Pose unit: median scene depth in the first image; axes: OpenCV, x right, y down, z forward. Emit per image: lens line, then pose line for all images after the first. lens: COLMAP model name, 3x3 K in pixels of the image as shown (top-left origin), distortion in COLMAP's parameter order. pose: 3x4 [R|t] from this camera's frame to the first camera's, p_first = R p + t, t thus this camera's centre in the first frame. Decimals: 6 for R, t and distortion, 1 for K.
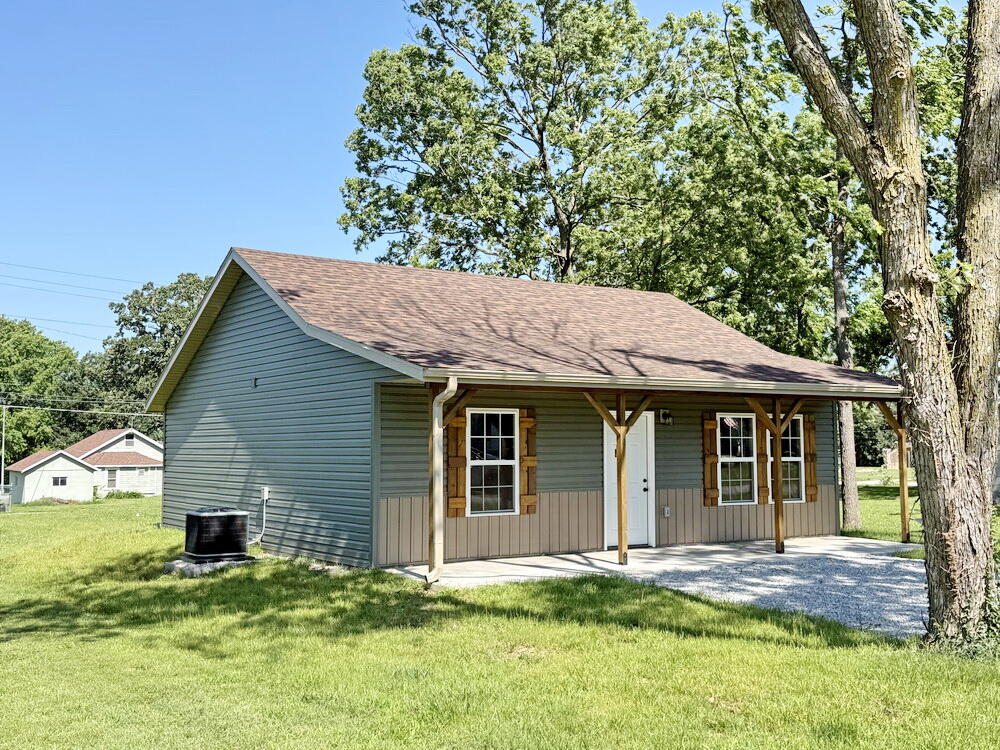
lens RADIAL K [[1089.0, 0, 500.0], [0, 1089.0, 375.0], [0, 0, 1]] dist [0.104519, -0.000473]
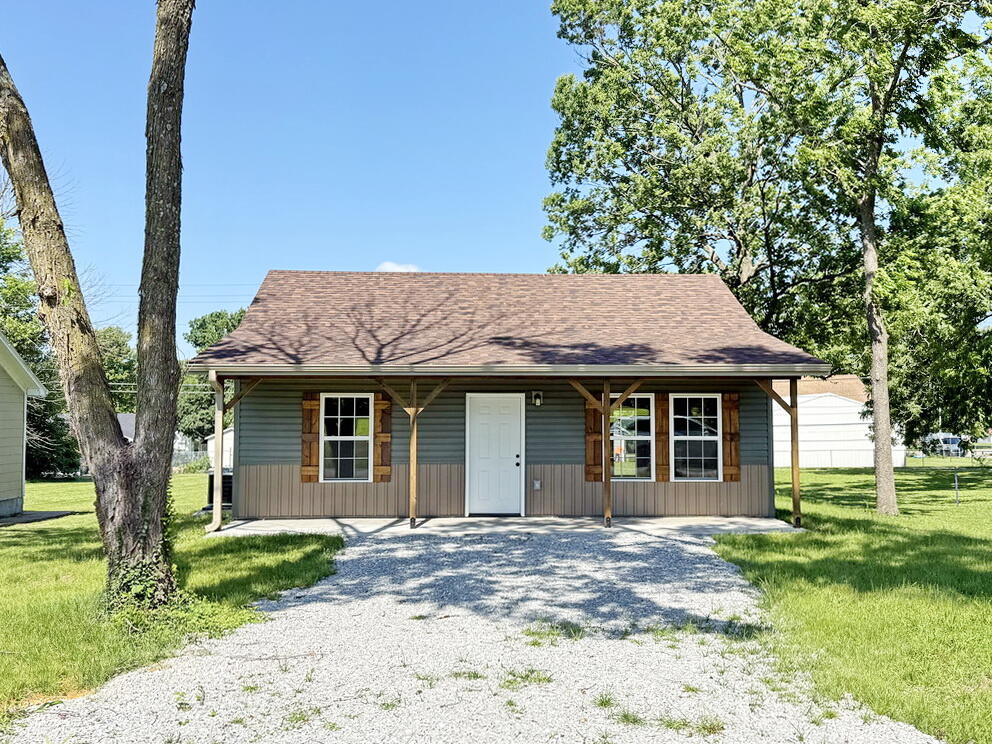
lens RADIAL K [[768.3, 0, 496.0], [0, 768.3, 372.0], [0, 0, 1]] dist [0.064698, 0.000599]
pose [[0.849699, -0.031952, -0.526299, 0.539949], [0.031161, 0.999461, -0.010370, 0.019649], [0.526346, -0.007589, 0.850236, 0.335758]]
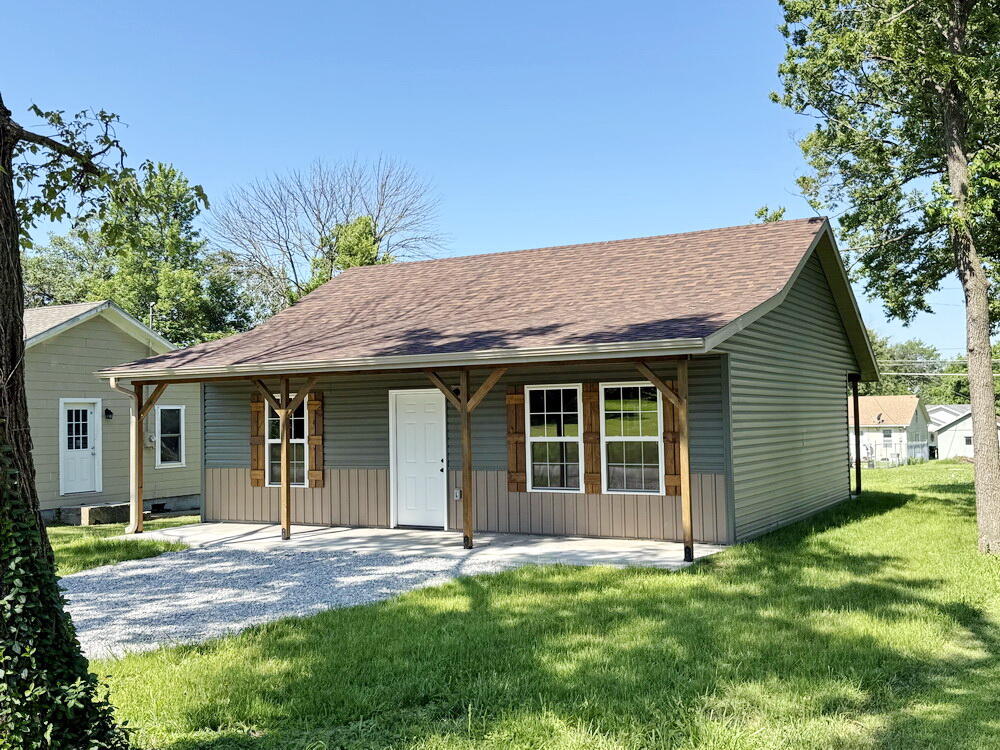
lens RADIAL K [[1042.0, 0, 500.0], [0, 1042.0, 375.0], [0, 0, 1]] dist [0.086876, -0.002235]
pose [[0.449251, -0.043940, -0.892324, 0.999346], [0.071293, 0.997368, -0.013219, 0.038515], [0.890557, -0.057677, 0.451201, 0.653478]]
